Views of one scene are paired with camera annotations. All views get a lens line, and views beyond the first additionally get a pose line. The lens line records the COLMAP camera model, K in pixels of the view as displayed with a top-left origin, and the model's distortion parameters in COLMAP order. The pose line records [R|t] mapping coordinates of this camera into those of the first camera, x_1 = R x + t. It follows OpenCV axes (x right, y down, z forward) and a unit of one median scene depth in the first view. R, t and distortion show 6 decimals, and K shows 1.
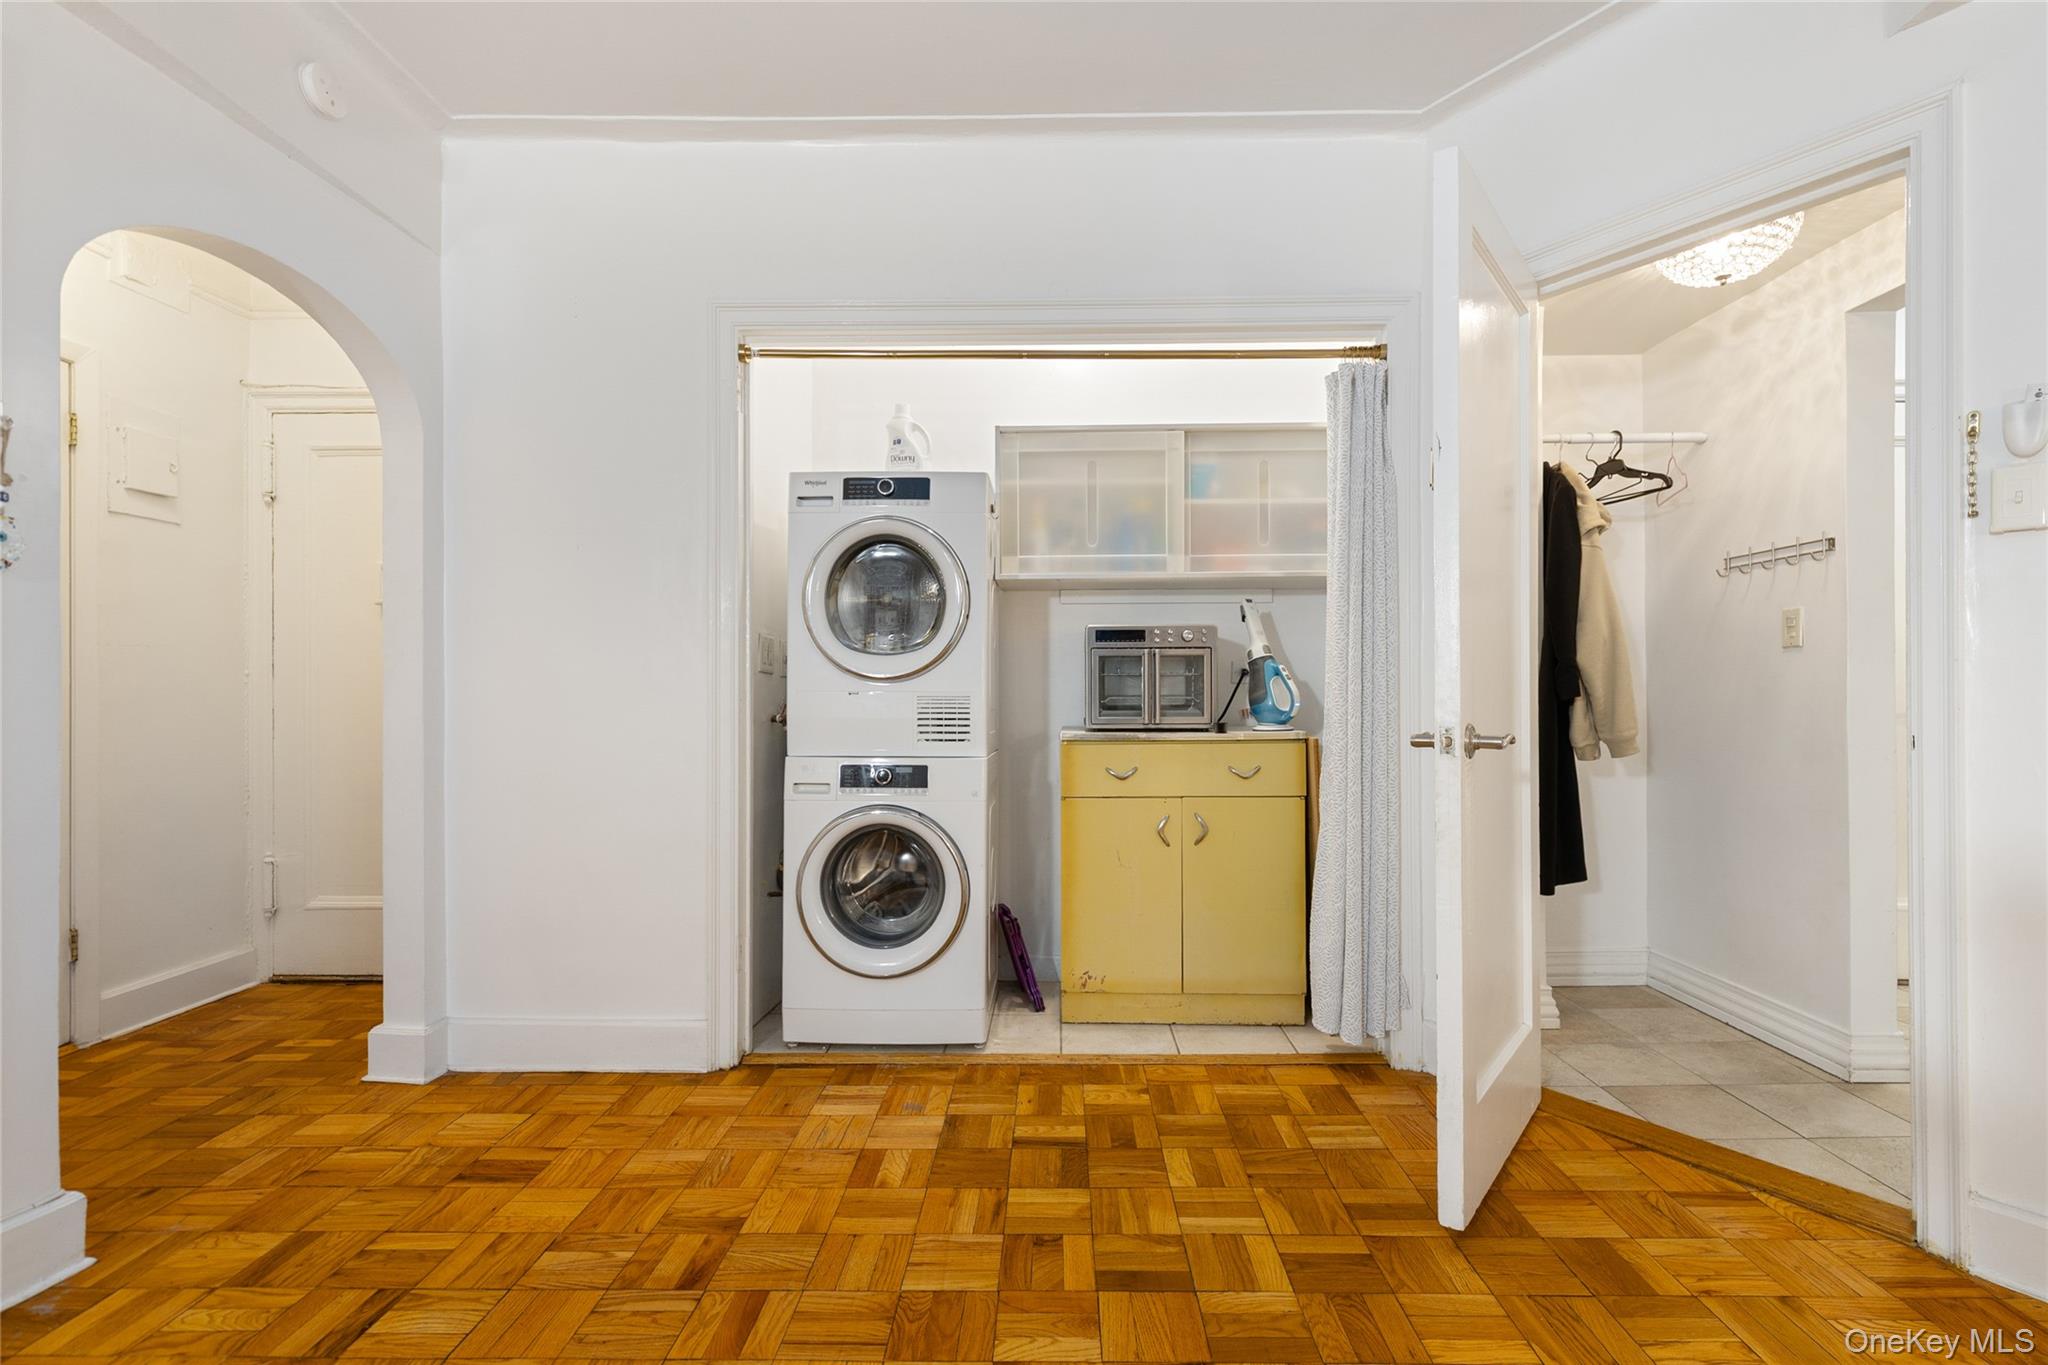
lens RADIAL K [[947.8, 0, 1053.7], [0, 947.8, 693.1], [0, 0, 1]] dist [0.003138, 0.000472]
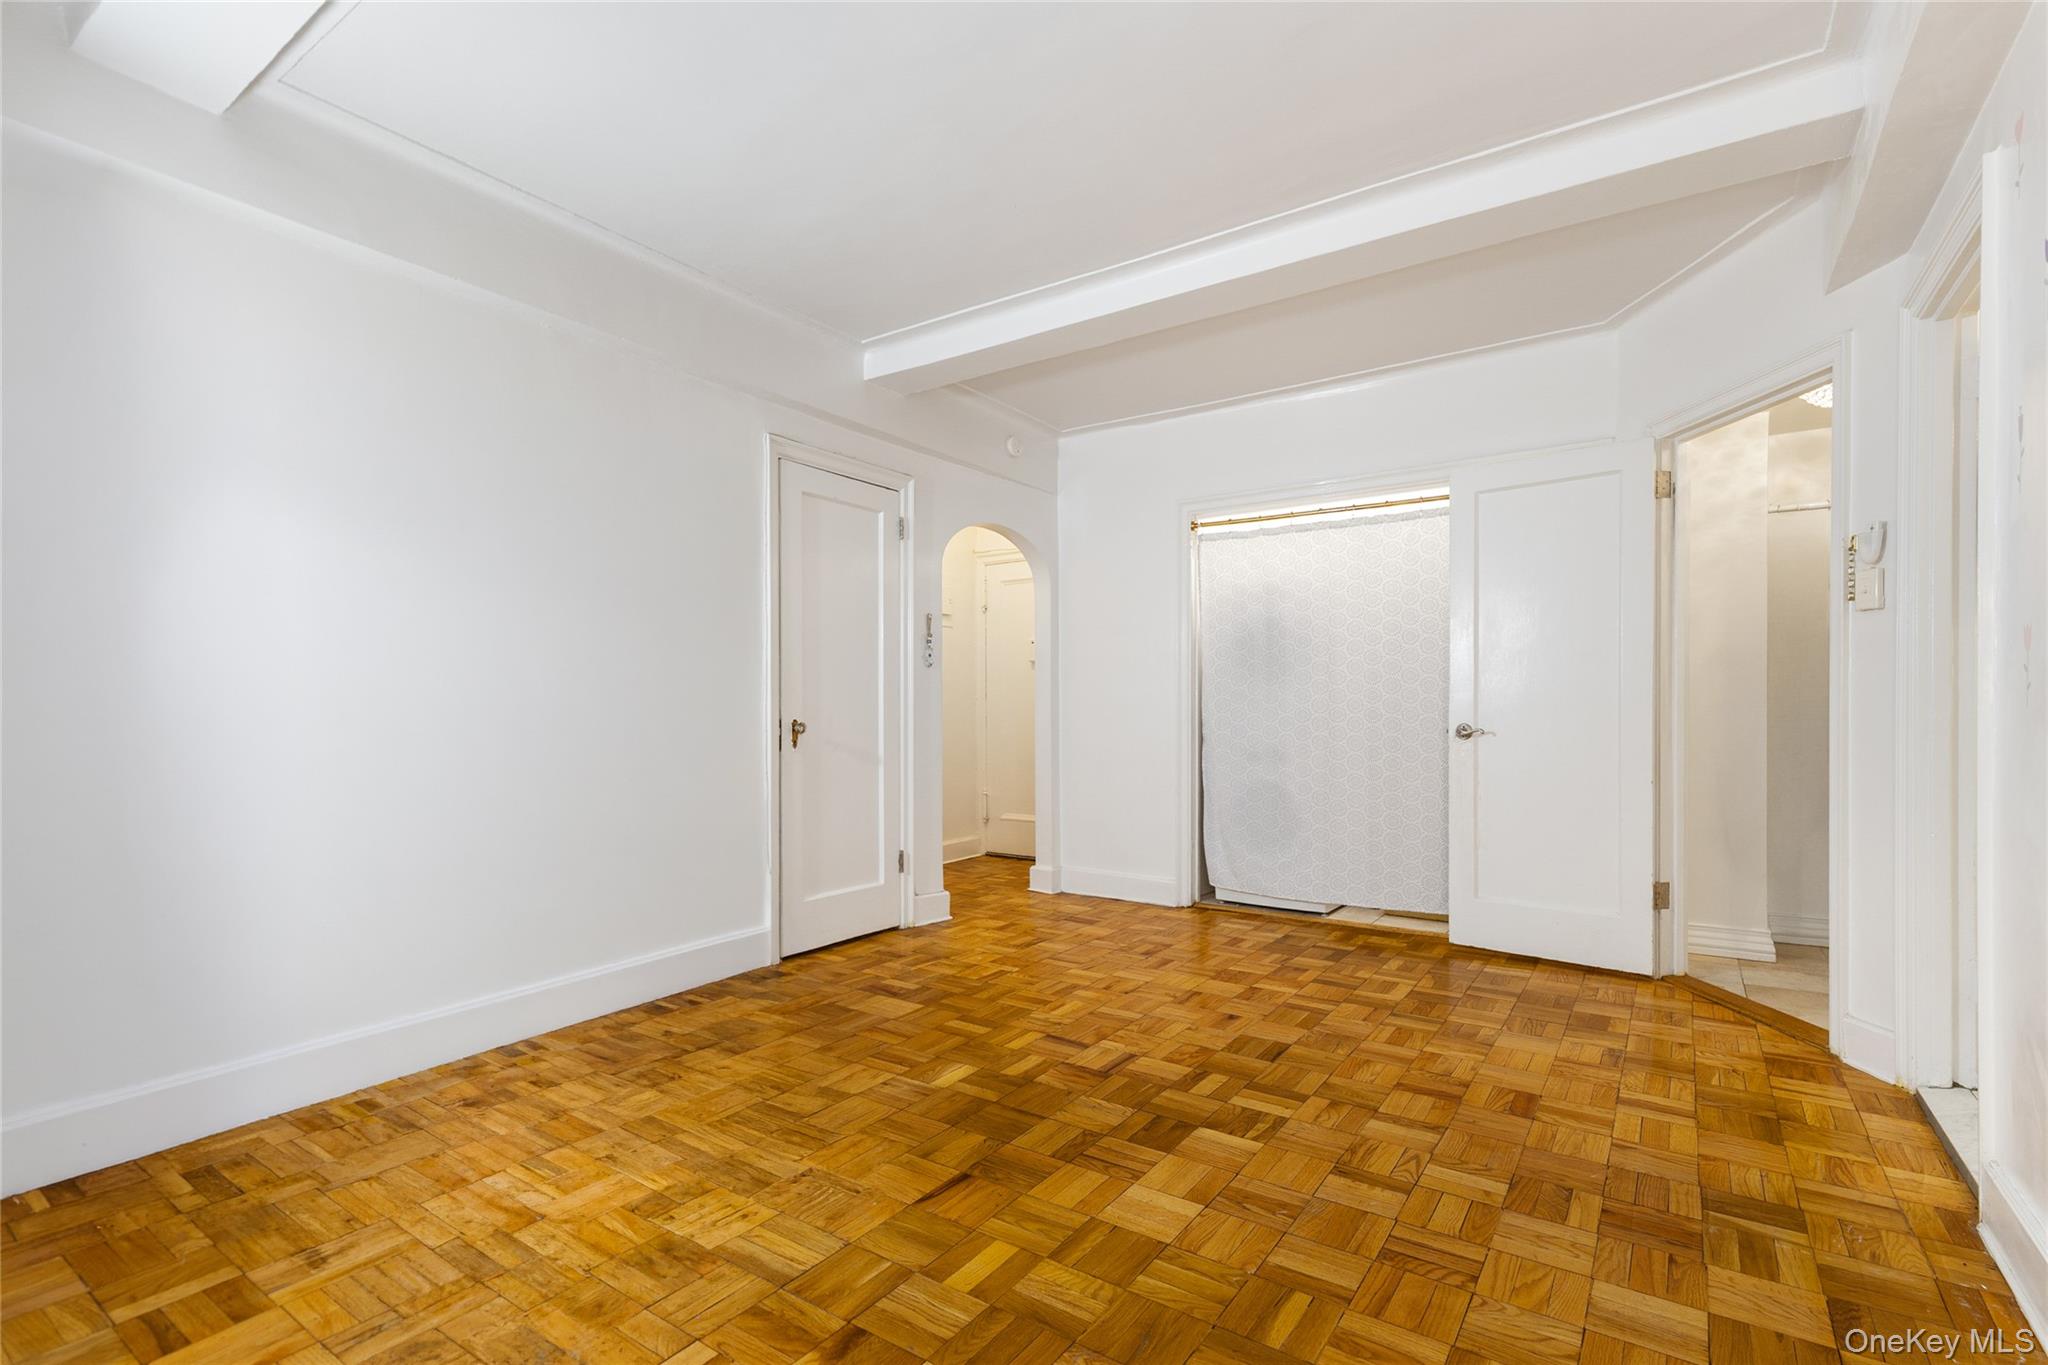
lens RADIAL K [[936.9, 0, 1044.3], [0, 936.9, 712.8], [0, 0, 1]] dist [0.010753, -0.000242]
pose [[0.832287, 0.001318, -0.554343, 0.581366], [0.003373, 0.999967, 0.007442, -0.007860], [0.554334, -0.008064, 0.832255, -0.901642]]
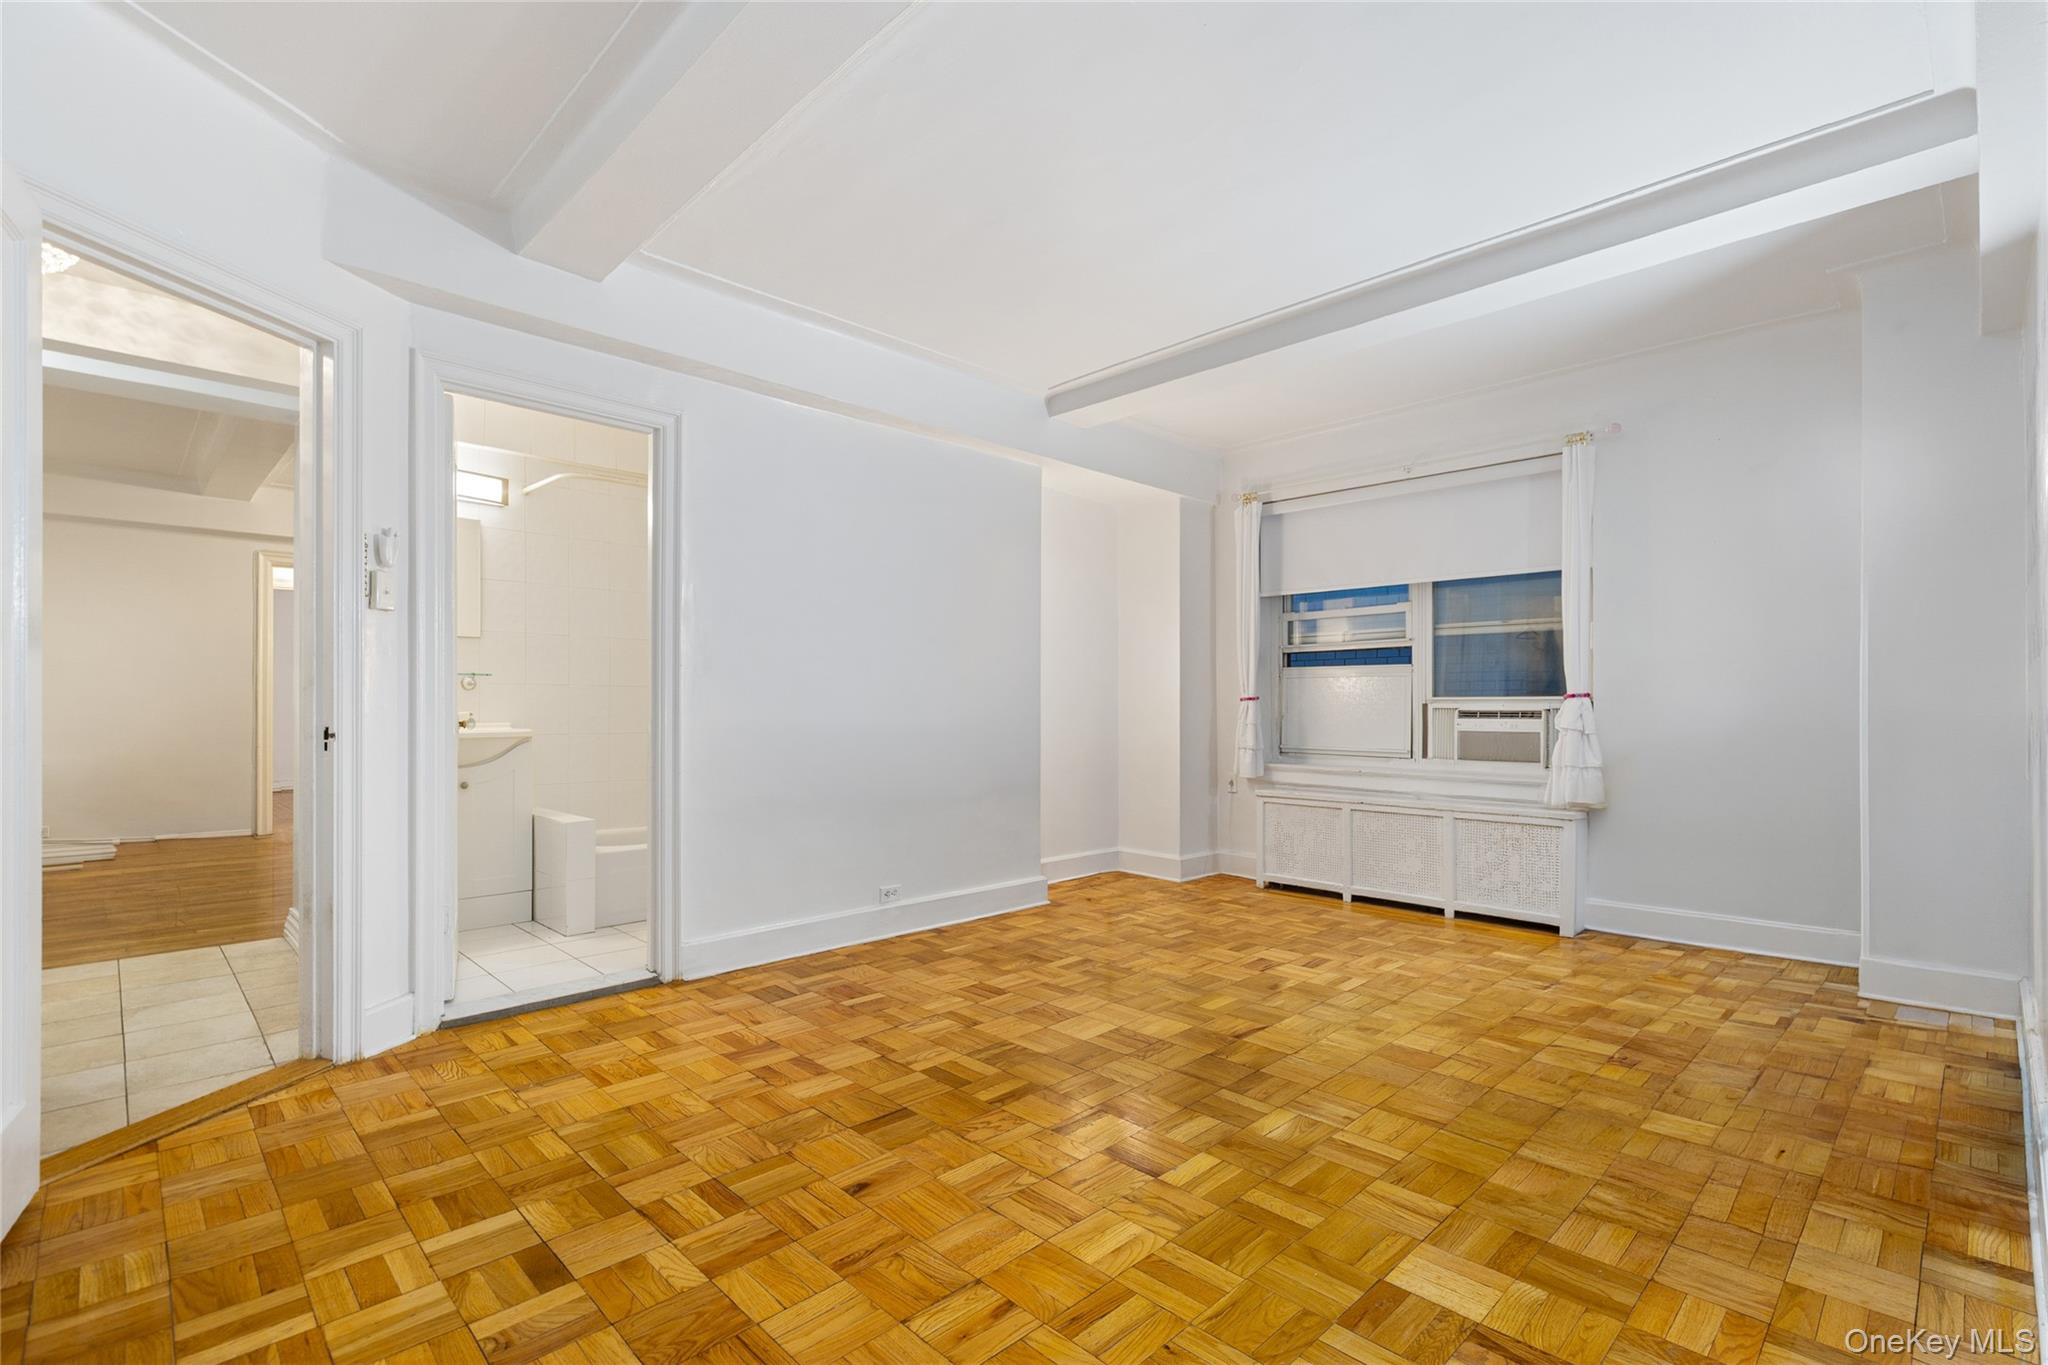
lens RADIAL K [[936.9, 0, 1044.3], [0, 936.9, 712.8], [0, 0, 1]] dist [0.010753, -0.000242]
pose [[-0.710478, -0.005445, 0.703698, -0.826457], [-0.004212, 0.999985, 0.003485, 0.001904], [-0.703706, -0.000488, -0.710491, 1.087493]]
